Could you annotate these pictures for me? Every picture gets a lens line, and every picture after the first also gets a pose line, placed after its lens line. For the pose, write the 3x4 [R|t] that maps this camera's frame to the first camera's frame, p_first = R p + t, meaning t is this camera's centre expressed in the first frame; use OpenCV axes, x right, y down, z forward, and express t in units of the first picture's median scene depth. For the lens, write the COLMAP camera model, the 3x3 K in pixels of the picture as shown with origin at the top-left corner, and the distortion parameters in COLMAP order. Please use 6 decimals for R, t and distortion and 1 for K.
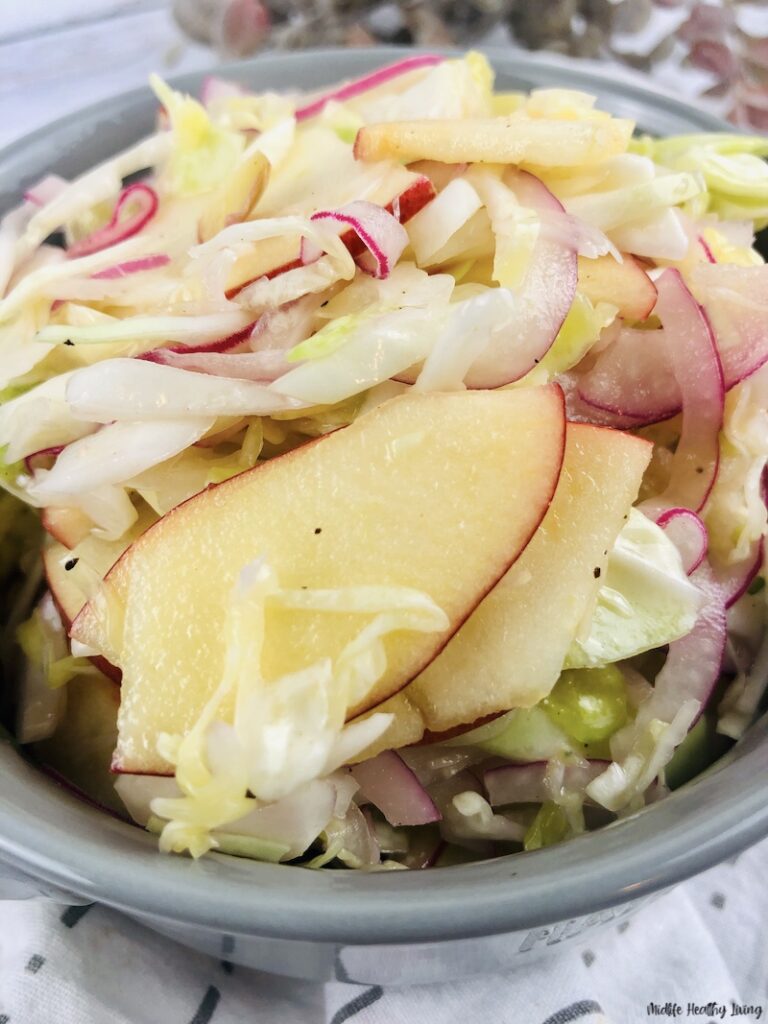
lens RADIAL K [[845.6, 0, 384.0], [0, 845.6, 512.0], [0, 0, 1]] dist [0.006782, -0.017097]
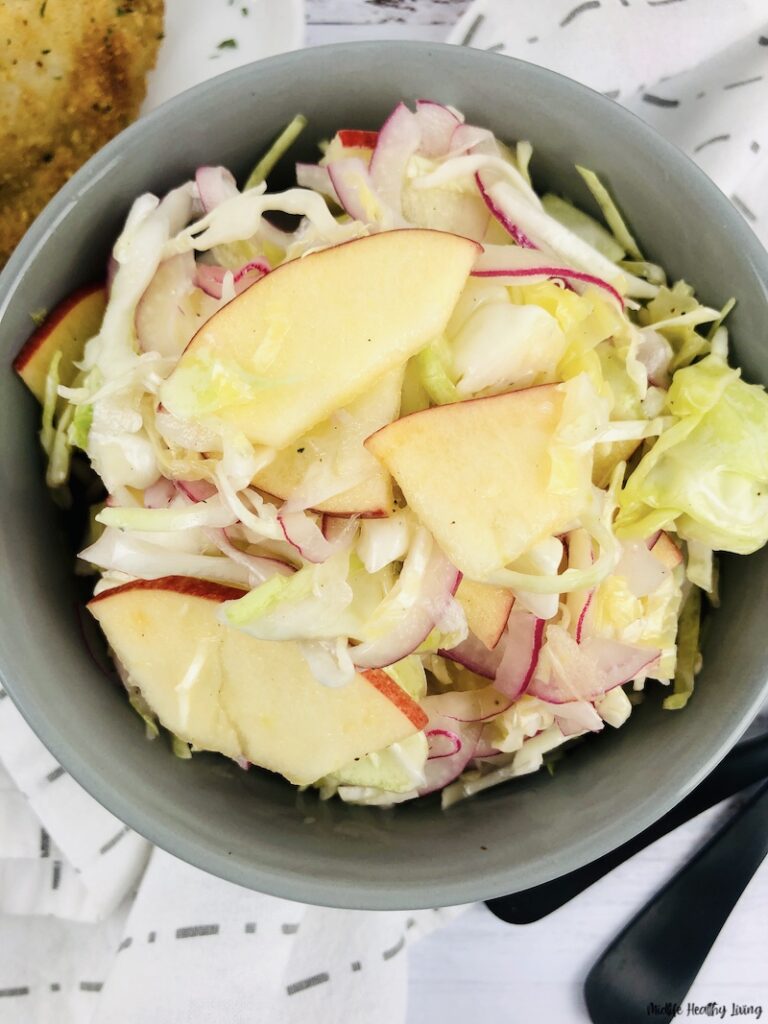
lens RADIAL K [[845.6, 0, 384.0], [0, 845.6, 512.0], [0, 0, 1]] dist [0.006782, -0.017097]
pose [[0.860901, 0.507959, -0.028775, 0.084750], [-0.398330, 0.708125, 0.583003, -1.102810], [0.316518, -0.490446, 0.811960, -0.086979]]
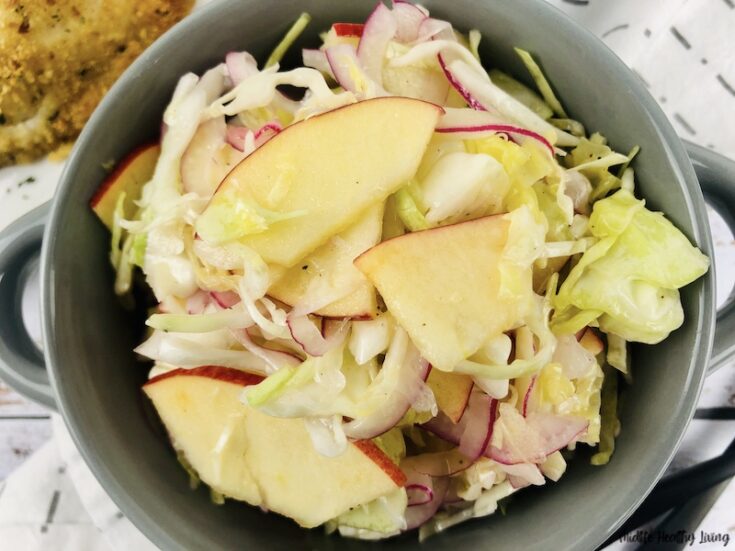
lens RADIAL K [[606.9, 0, 367.5], [0, 606.9, 275.5], [0, 0, 1]] dist [0.006782, -0.017097]
pose [[0.865017, 0.497987, -0.061273, 0.076991], [-0.382821, 0.733994, 0.560981, -1.069896], [0.324336, -0.461802, 0.825558, 0.019603]]
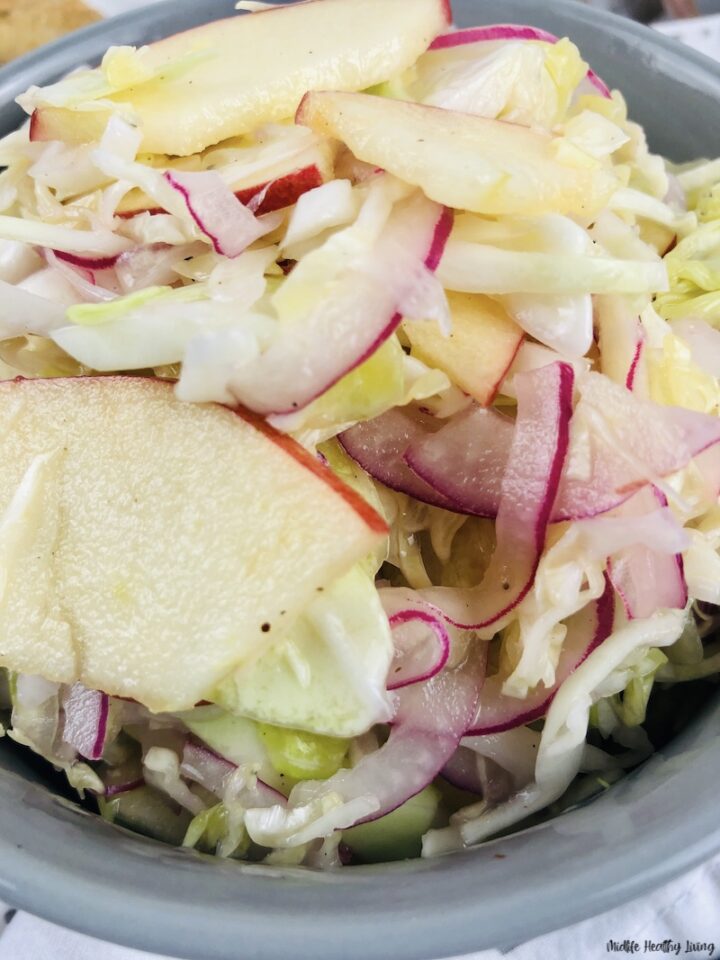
lens RADIAL K [[792.7, 0, 360.0], [0, 792.7, 480.0], [0, 0, 1]] dist [0.006782, -0.017097]
pose [[0.854609, 0.439640, -0.276333, 0.443111], [-0.402703, 0.897091, 0.181820, -0.250281], [0.327831, -0.044105, 0.943706, 0.177657]]
